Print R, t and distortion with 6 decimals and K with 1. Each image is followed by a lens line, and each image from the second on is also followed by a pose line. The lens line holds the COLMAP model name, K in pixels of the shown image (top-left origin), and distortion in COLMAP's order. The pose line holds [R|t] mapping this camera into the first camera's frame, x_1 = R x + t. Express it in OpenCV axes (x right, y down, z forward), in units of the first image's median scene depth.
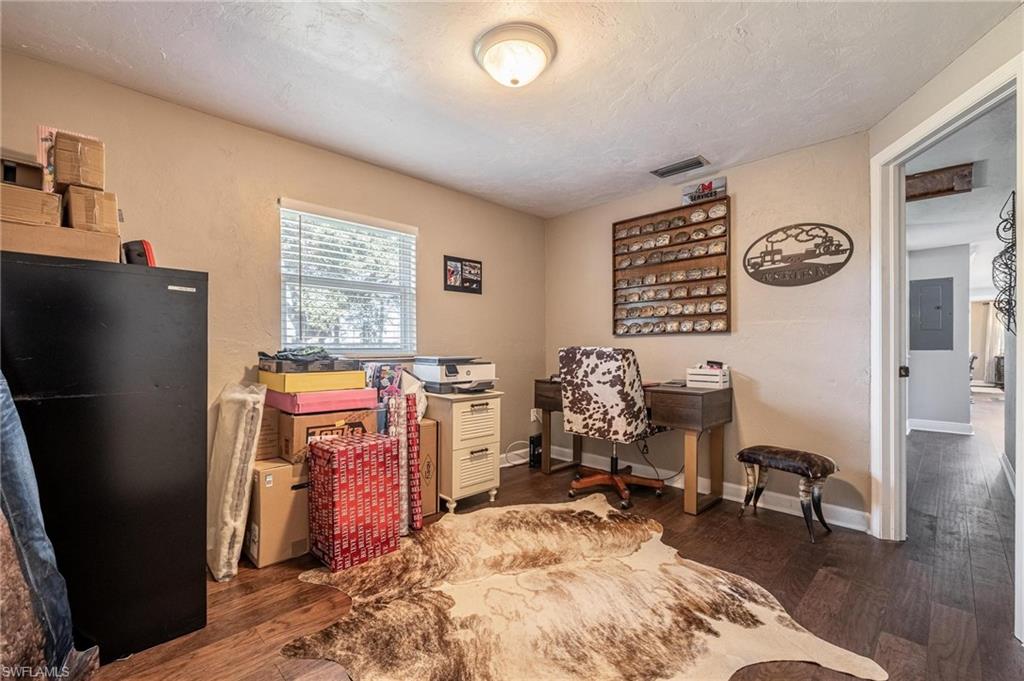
lens RADIAL K [[443.7, 0, 512.0], [0, 443.7, 340.5], [0, 0, 1]] dist [0.033908, -0.000006]
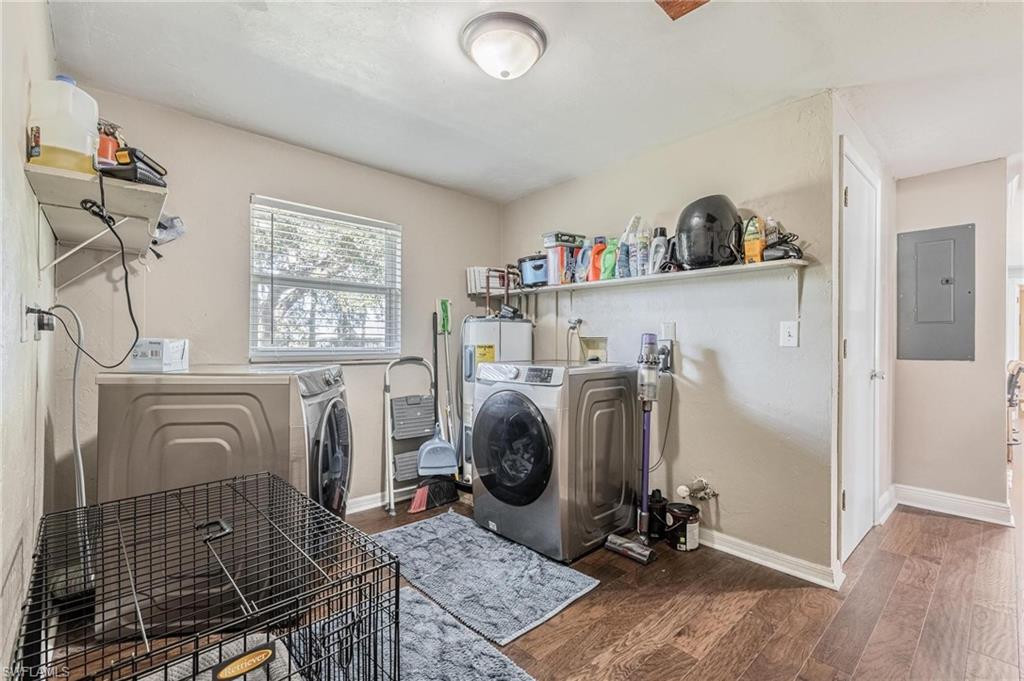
lens RADIAL K [[434.6, 0, 509.9], [0, 434.6, 344.1], [0, 0, 1]] dist [0.000305, 0.000176]
pose [[0.997910, 0.005472, -0.064392, 0.184881], [-0.005651, 0.999981, -0.002594, 0.002028], [0.064376, 0.002952, 0.997921, 0.186732]]
